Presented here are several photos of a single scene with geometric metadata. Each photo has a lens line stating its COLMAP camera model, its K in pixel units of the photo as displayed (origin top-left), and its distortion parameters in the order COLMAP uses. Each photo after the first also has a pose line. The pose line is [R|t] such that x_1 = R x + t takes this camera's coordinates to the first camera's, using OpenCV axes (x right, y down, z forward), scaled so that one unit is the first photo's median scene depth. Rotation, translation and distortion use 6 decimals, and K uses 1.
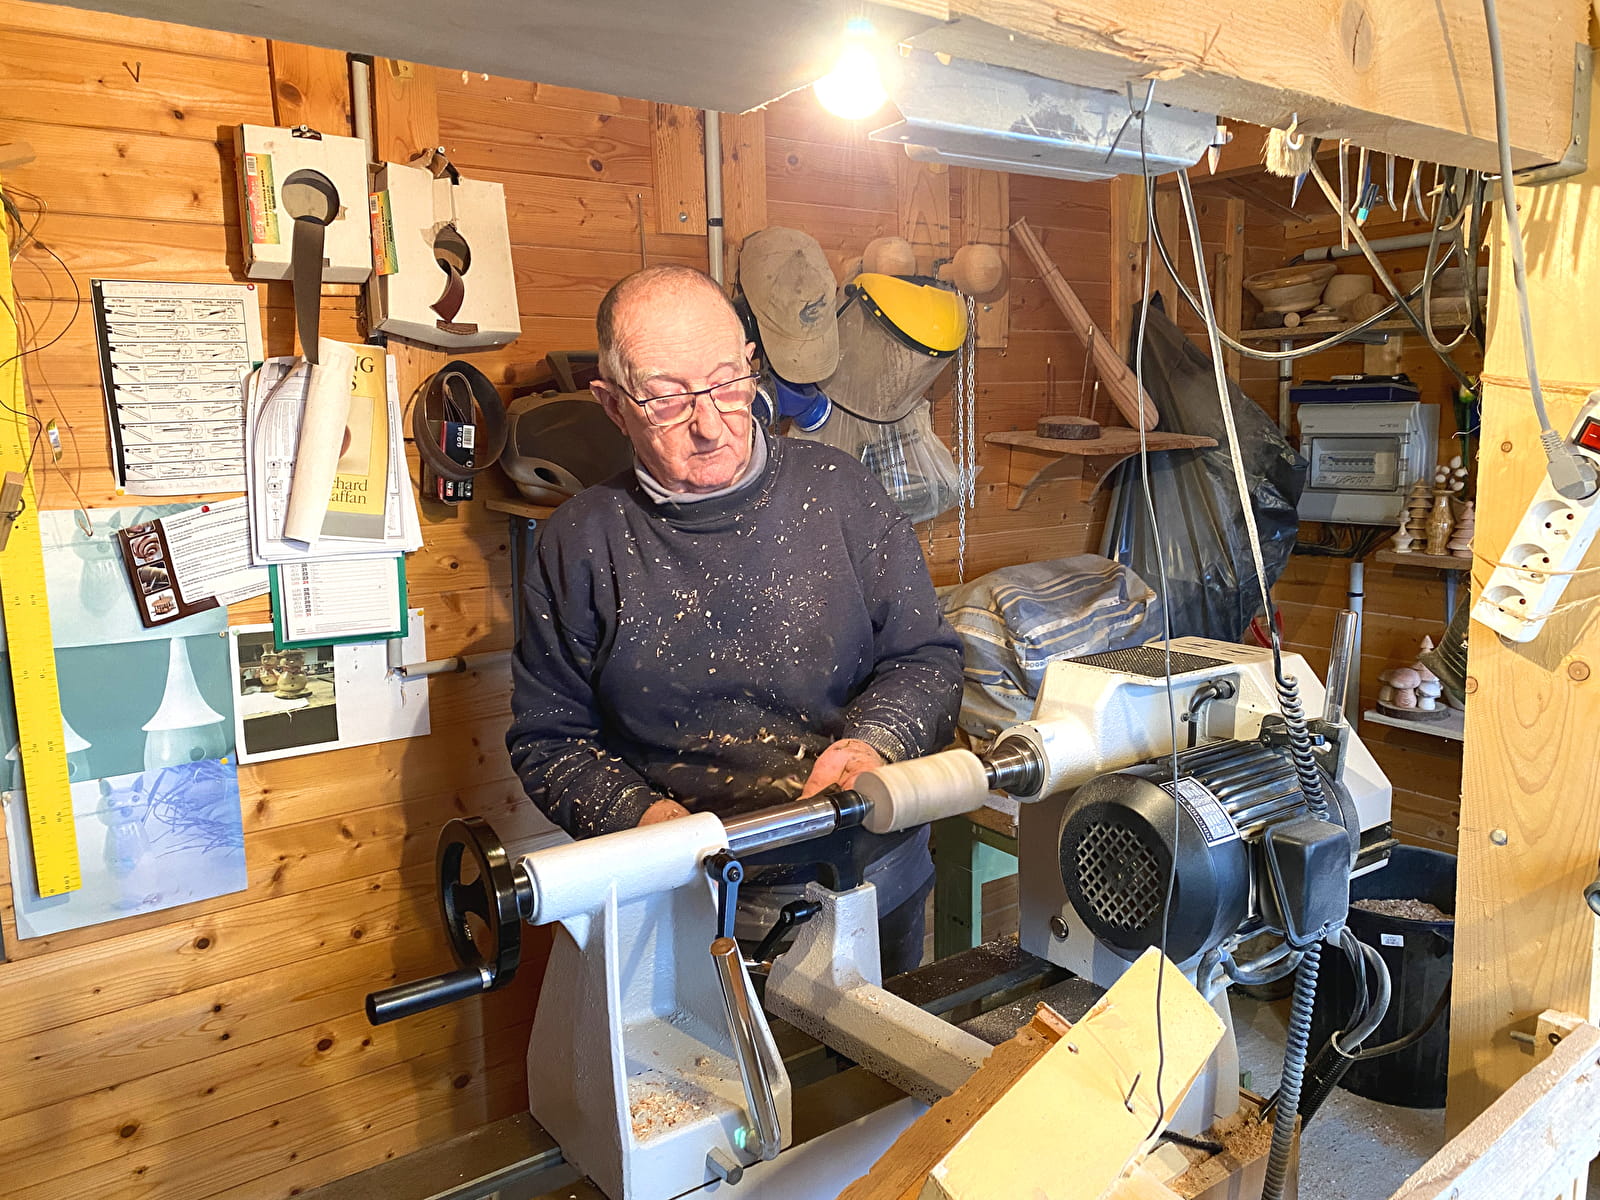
lens RADIAL K [[1222.0, 0, 758.0], [0, 1222.0, 575.7], [0, 0, 1]] dist [0.001412, -0.003688]
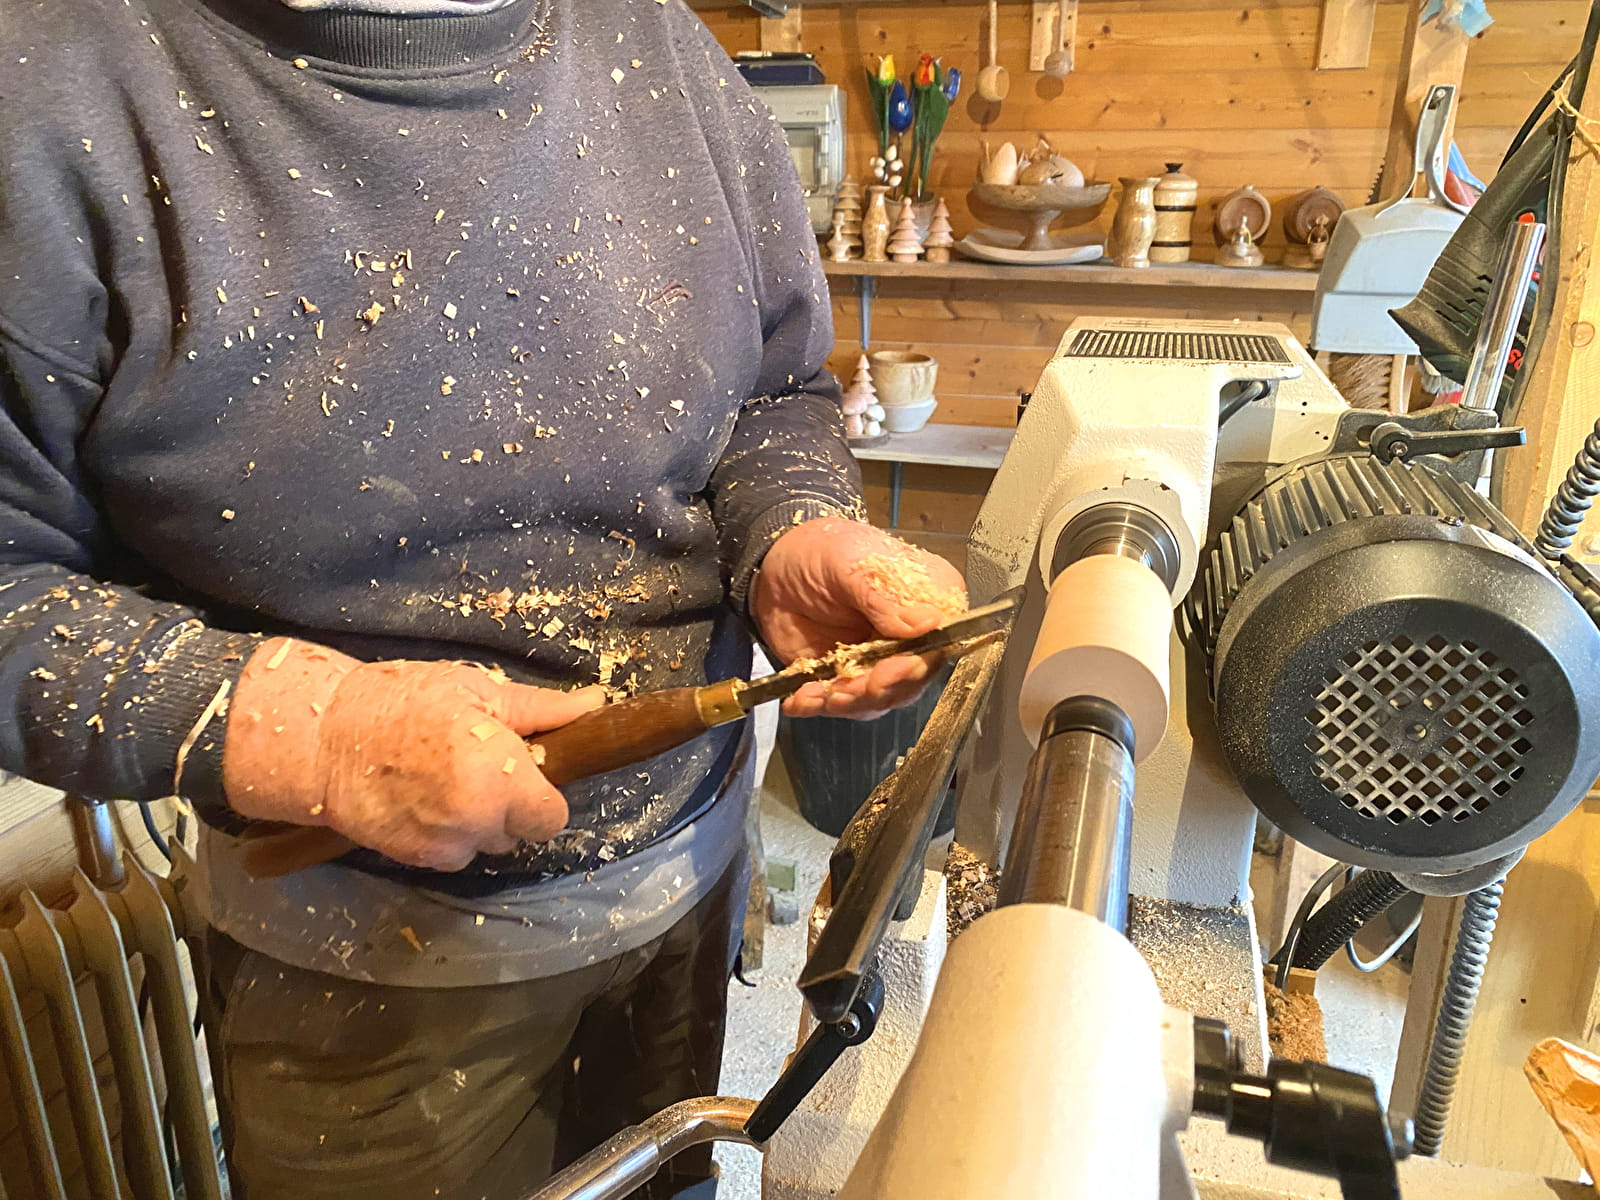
lens RADIAL K [[1231.3, 0, 768.2], [0, 1231.3, 584.0], [0, 0, 1]] dist [0.001064, 0.004906]
pose [[0.781108, -0.181753, 0.597358, -0.110504], [0.069479, 0.976056, 0.206126, 0.026410], [-0.620519, -0.119503, 0.775032, 0.370755]]
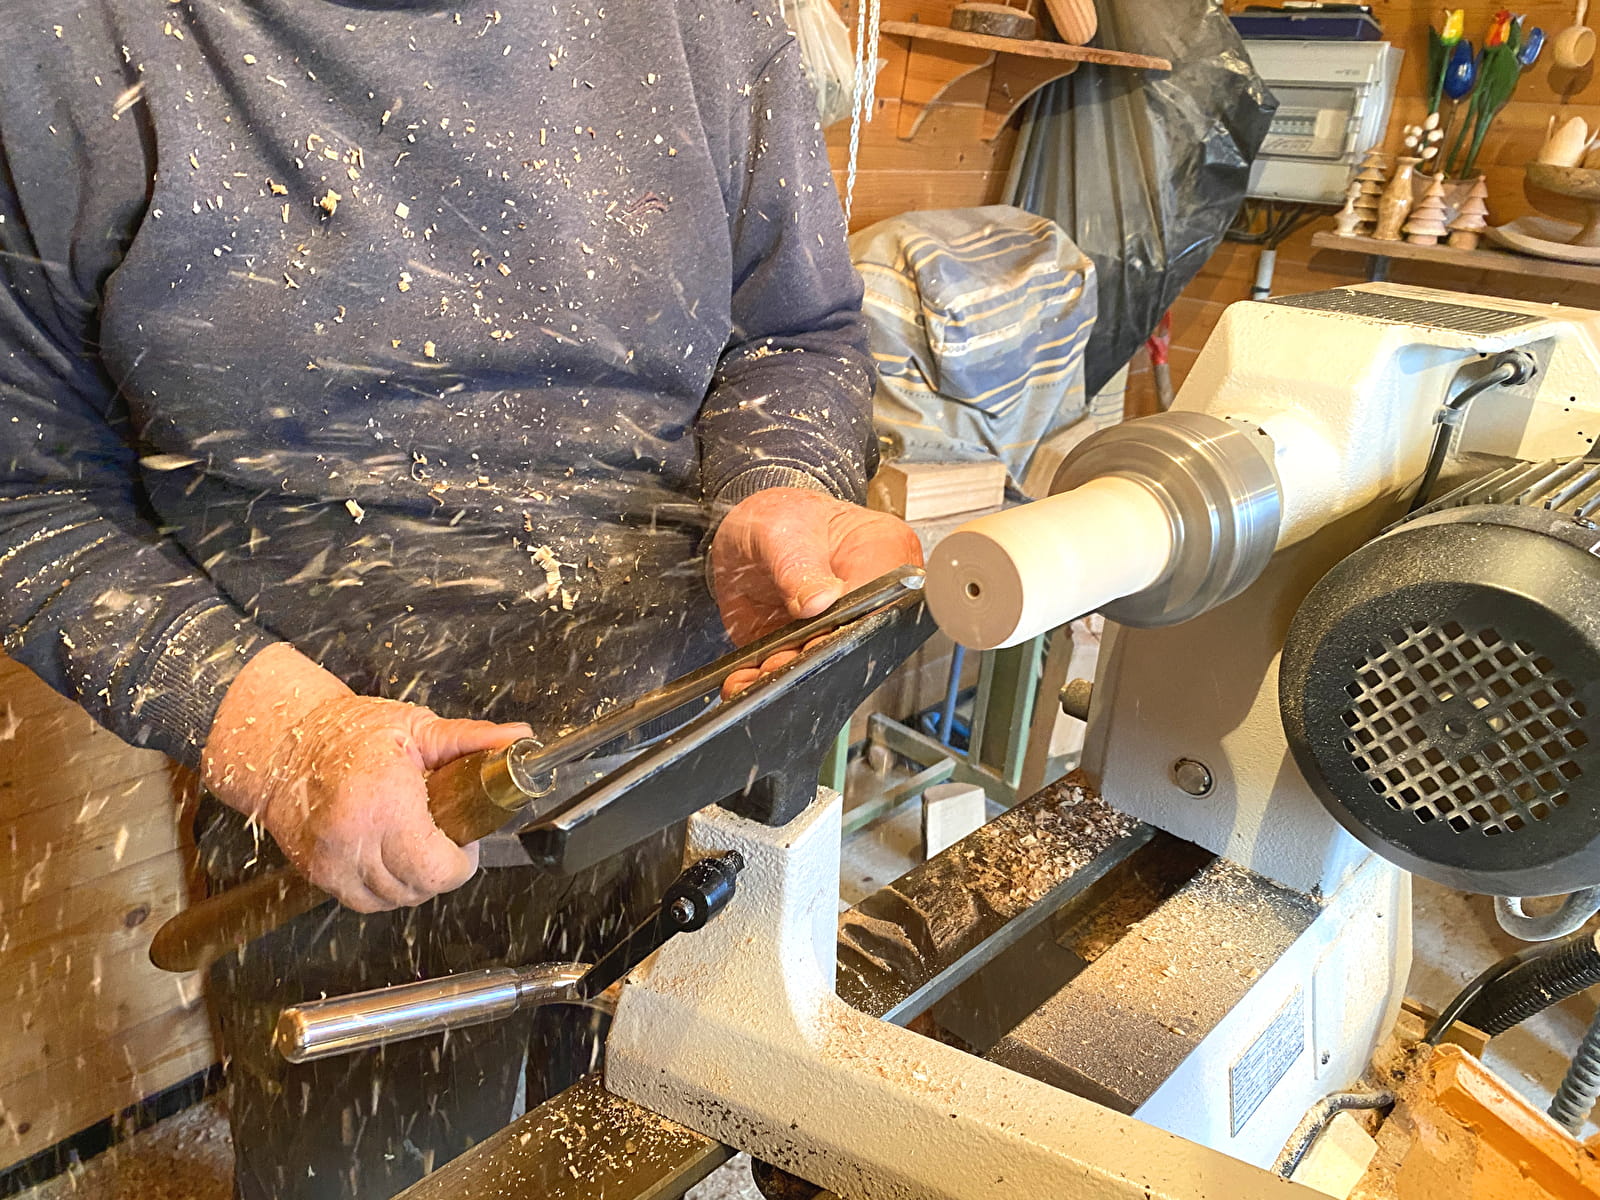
lens RADIAL K [[1226.5, 0, 775.4], [0, 1226.5, 603.2], [0, 0, 1]] dist [0.001900, 0.001536]
pose [[0.973930, -0.004112, 0.226812, -0.041193], [-0.053701, 0.967237, 0.248129, 0.042697], [-0.220402, -0.253840, 0.941801, 0.292564]]
